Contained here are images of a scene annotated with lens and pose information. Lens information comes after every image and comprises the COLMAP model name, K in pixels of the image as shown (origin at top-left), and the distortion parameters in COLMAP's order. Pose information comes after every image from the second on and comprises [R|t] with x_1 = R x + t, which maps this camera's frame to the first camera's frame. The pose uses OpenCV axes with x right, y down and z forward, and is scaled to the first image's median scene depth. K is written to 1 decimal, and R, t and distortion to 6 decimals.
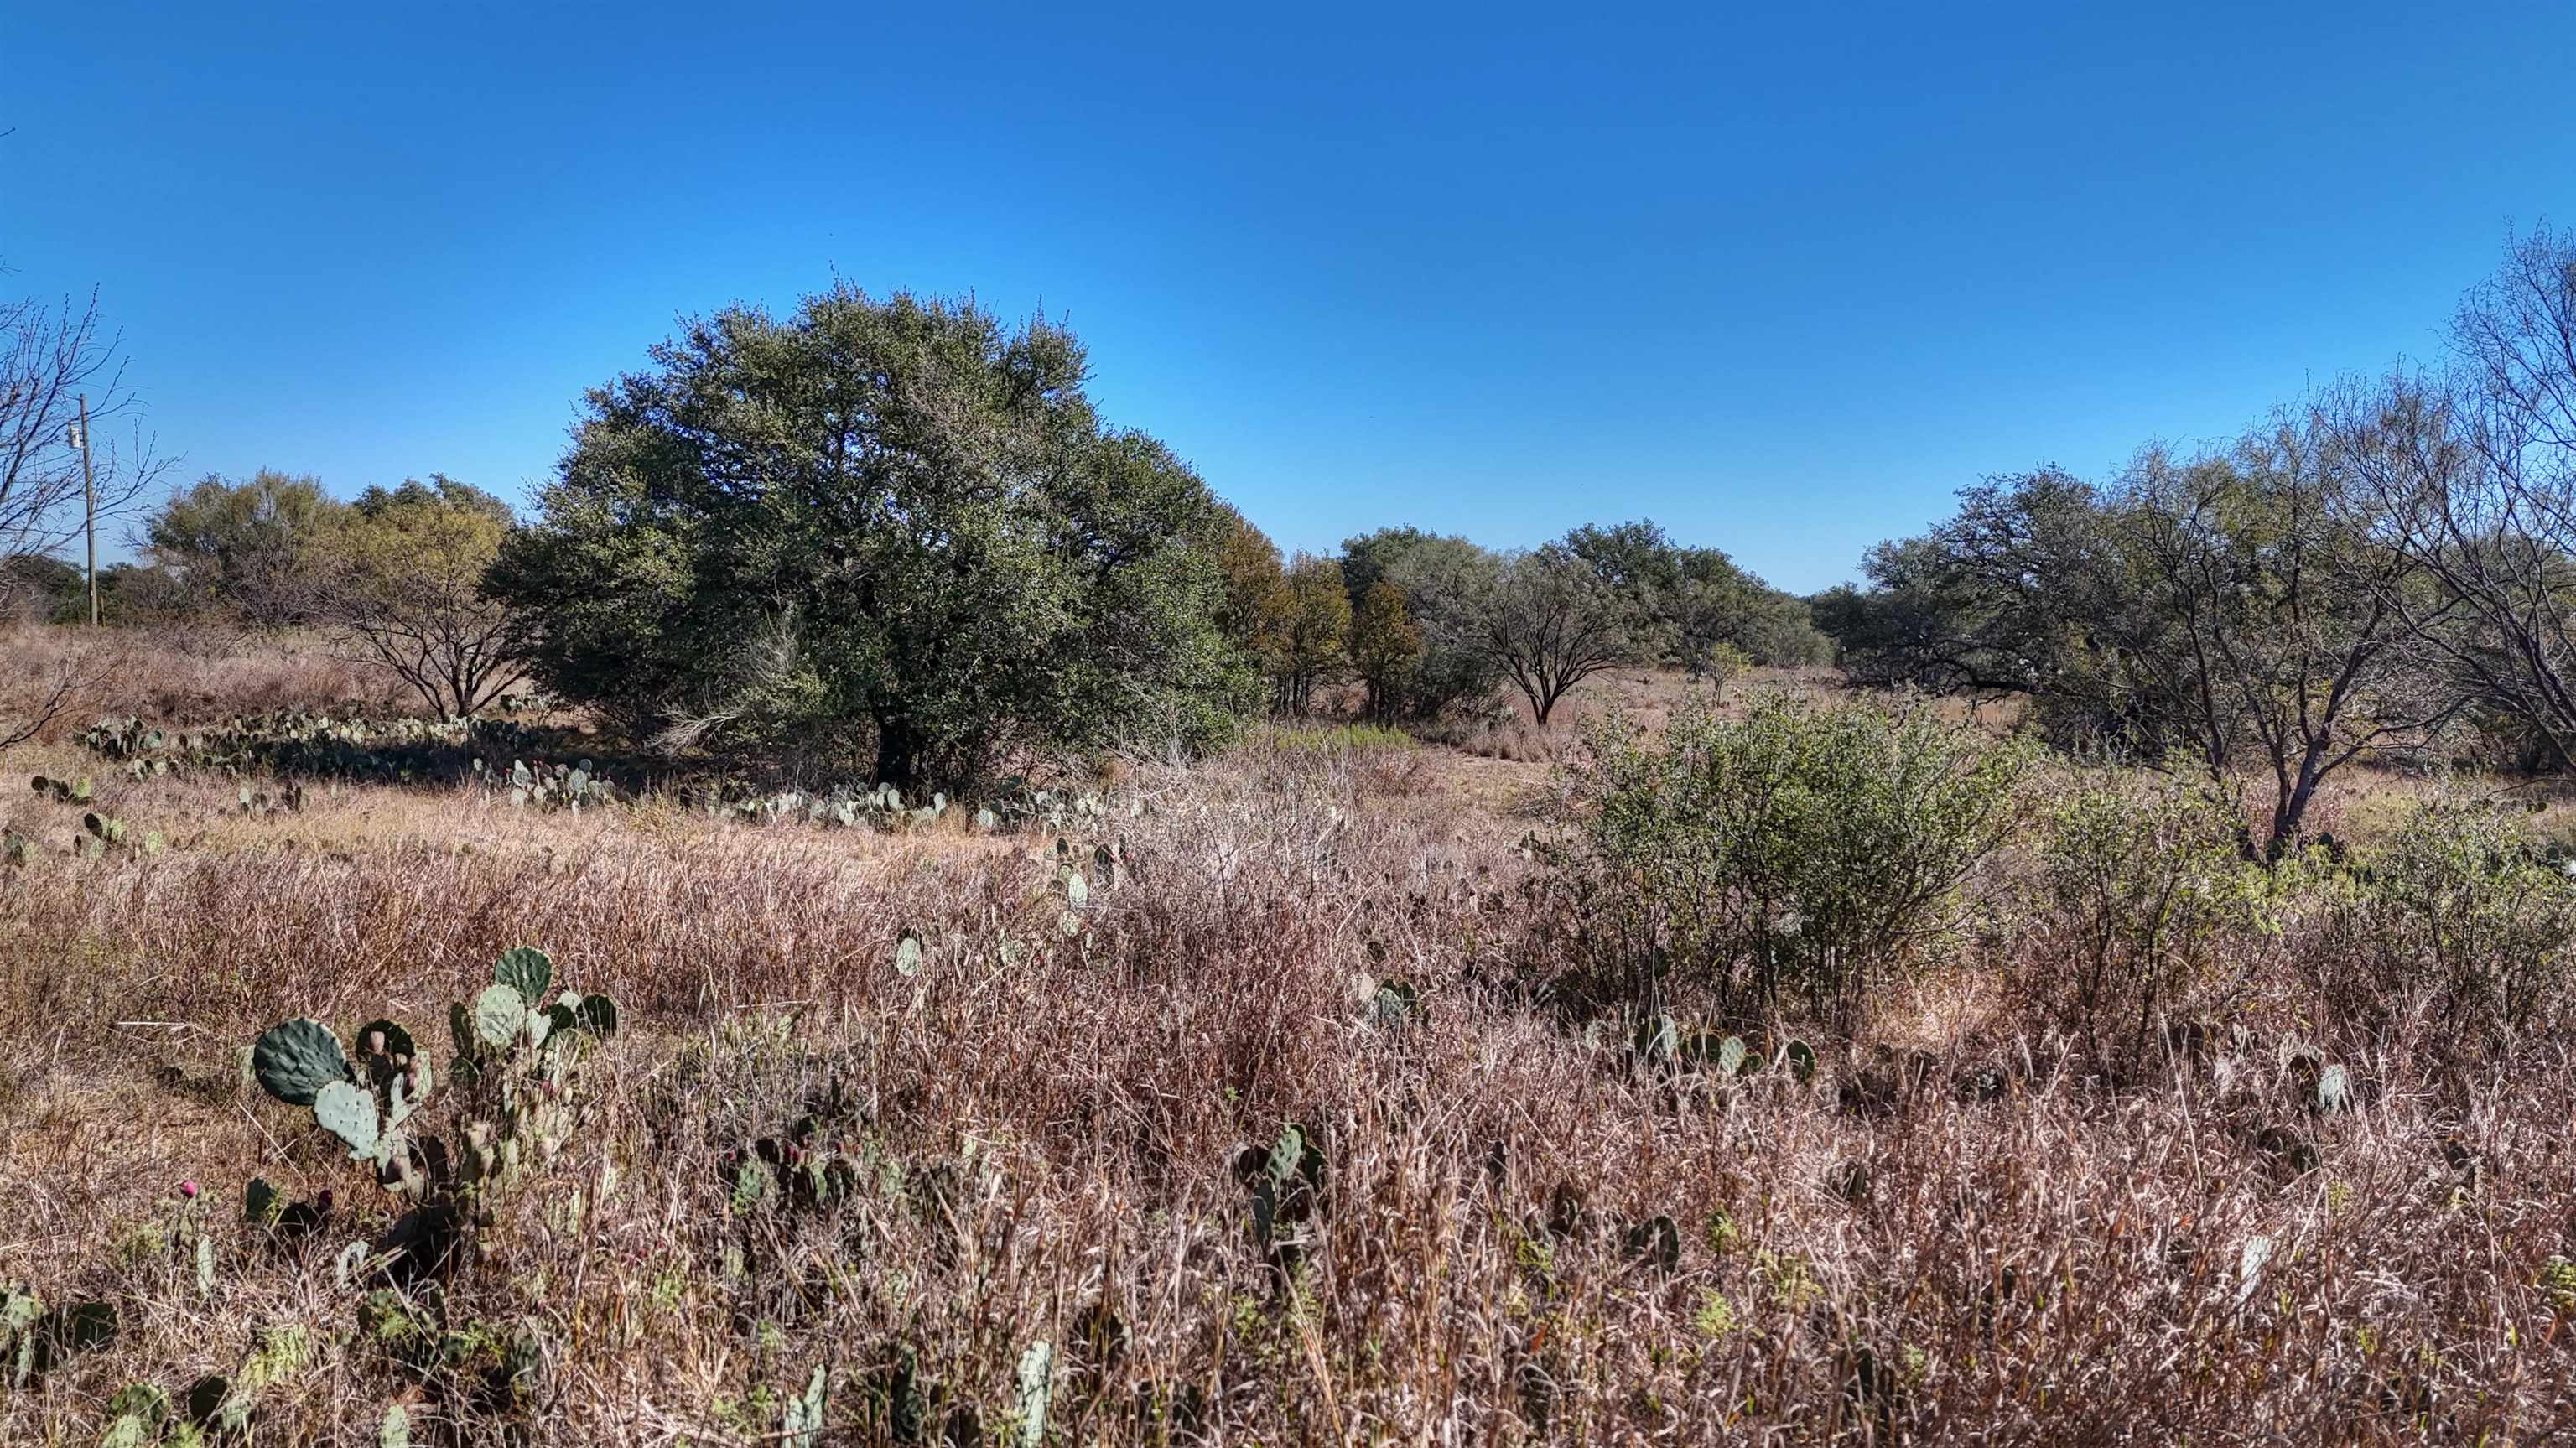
lens RADIAL K [[1860.2, 0, 1287.7], [0, 1860.2, 724.3], [0, 0, 1]] dist [-0.003426, -0.001951]
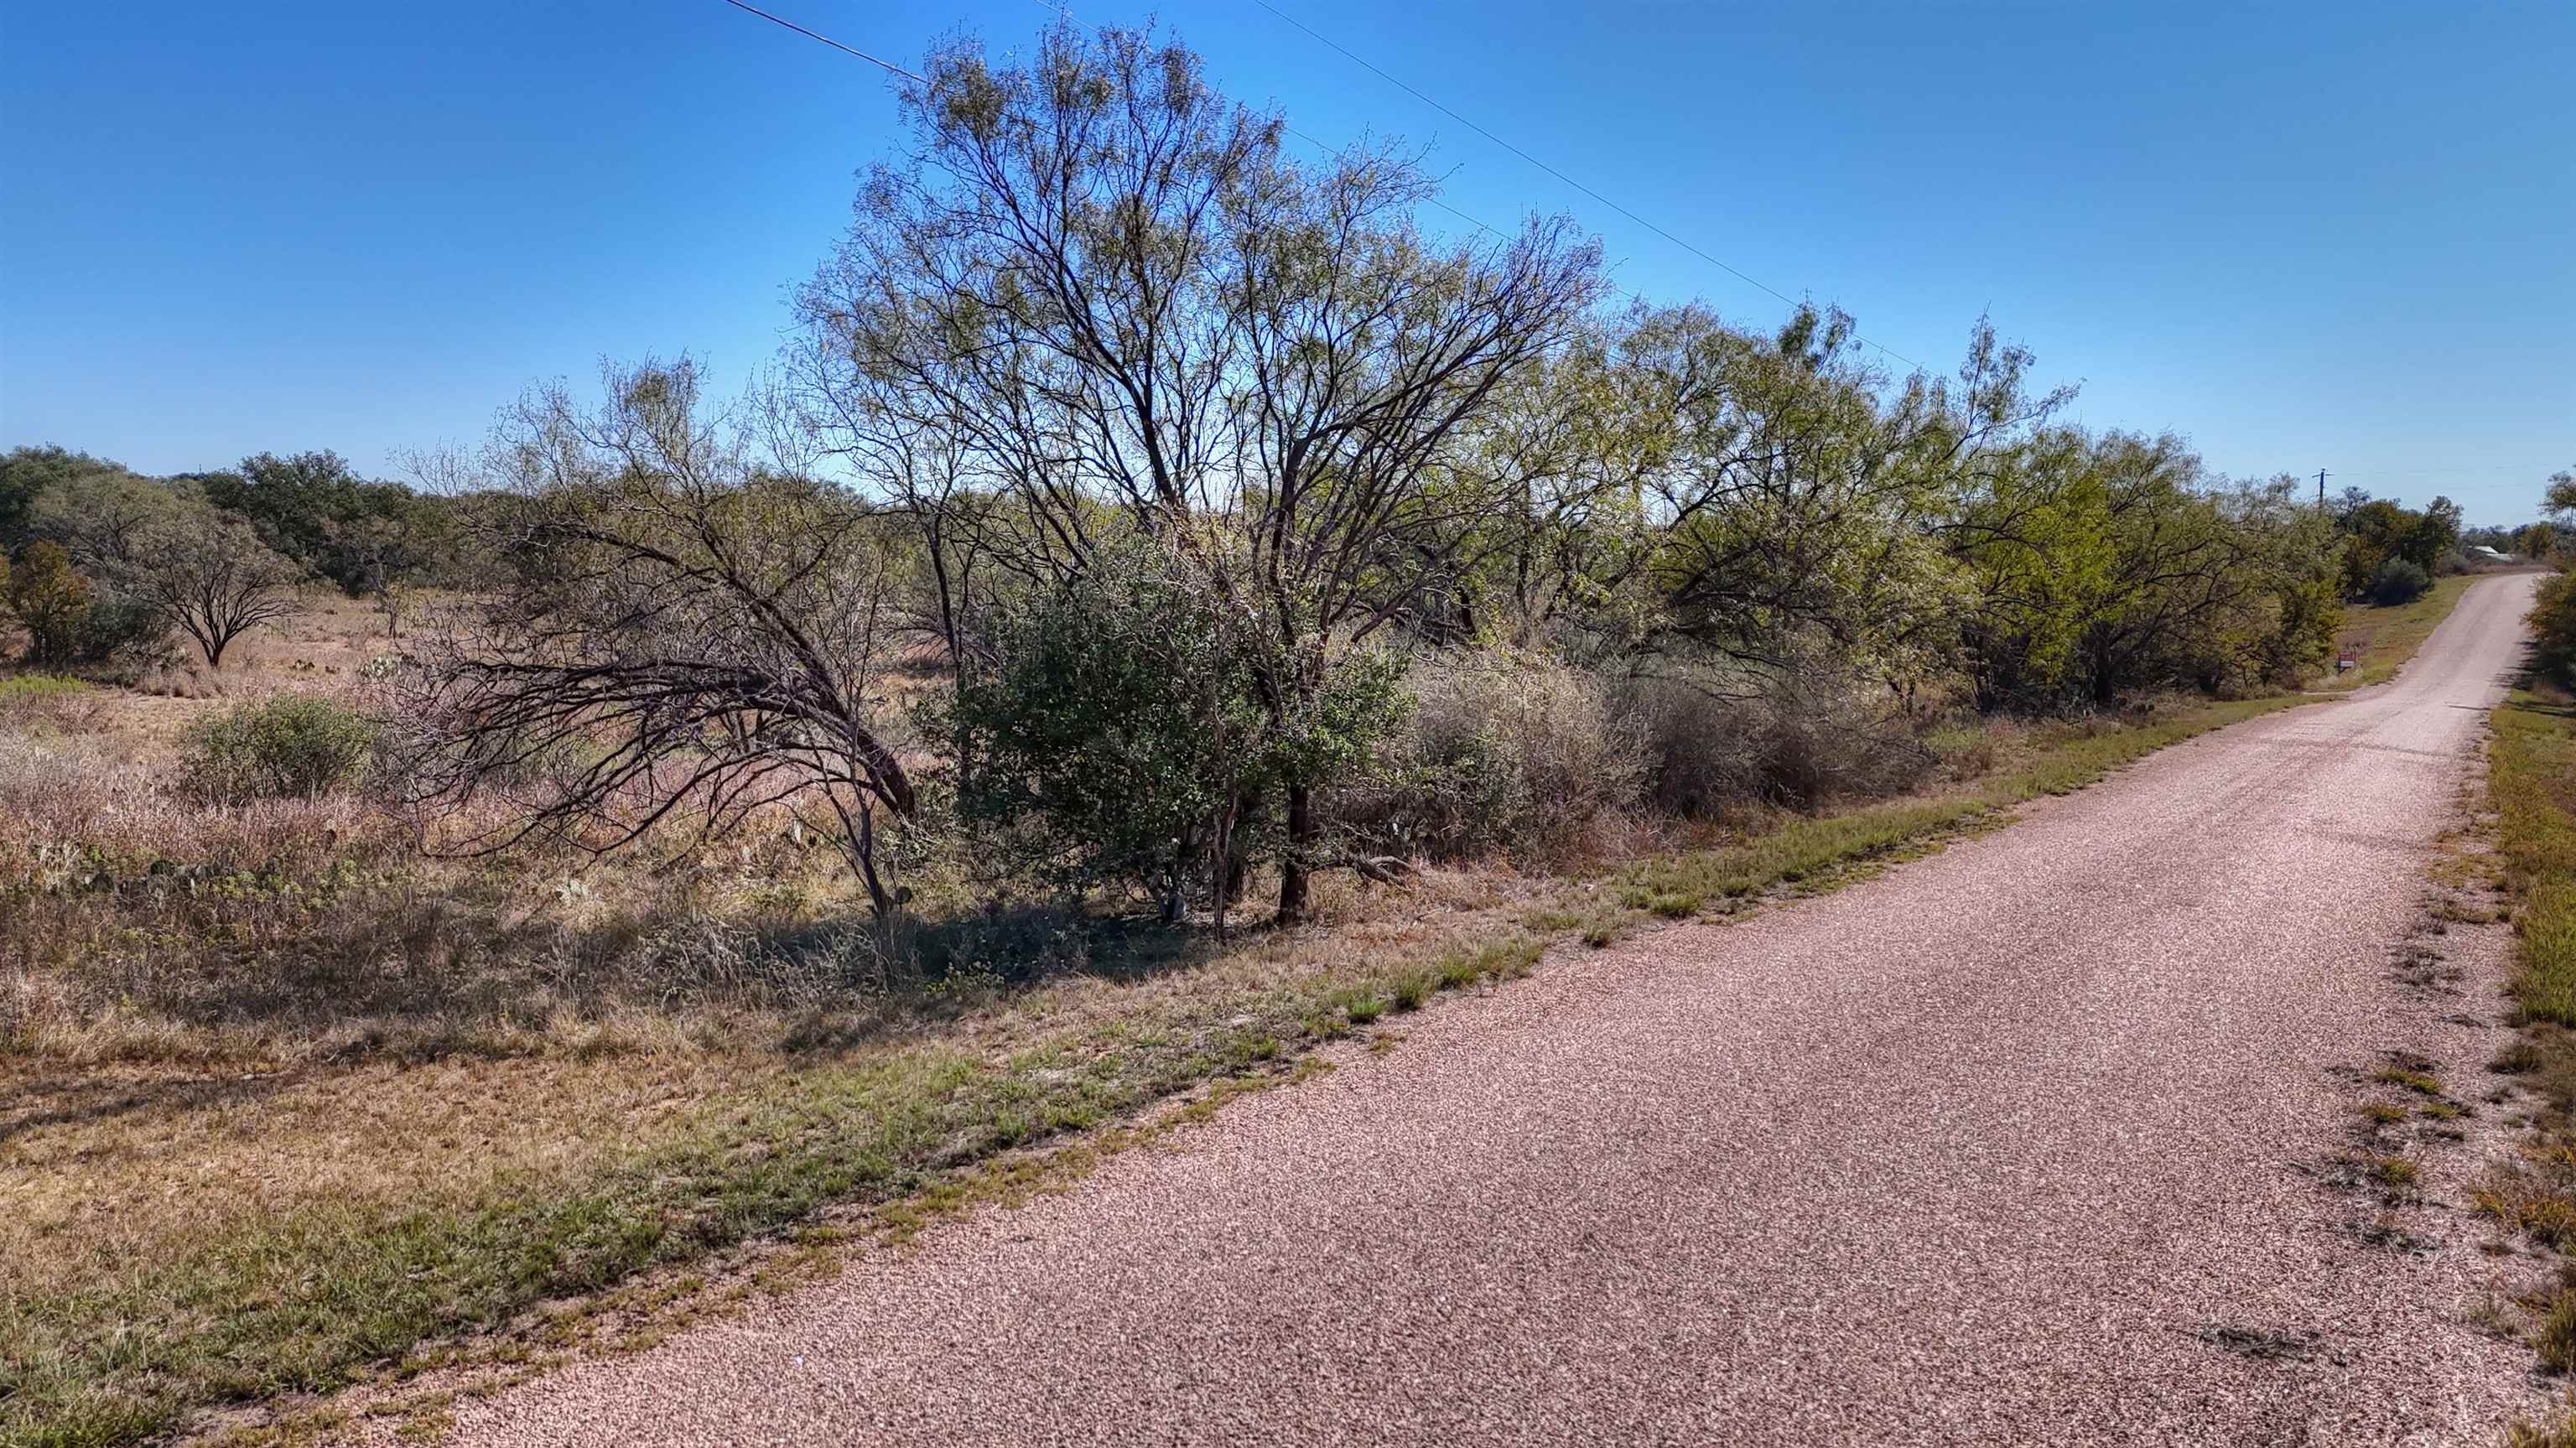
lens RADIAL K [[1860.2, 0, 1286.8], [0, 1860.2, 724.8], [0, 0, 1]] dist [-0.003426, -0.001951]
pose [[0.795014, -0.051365, 0.604413, -0.033881], [0.020534, 0.998116, 0.057814, -0.015322], [-0.606244, -0.033551, 0.794571, -0.327487]]
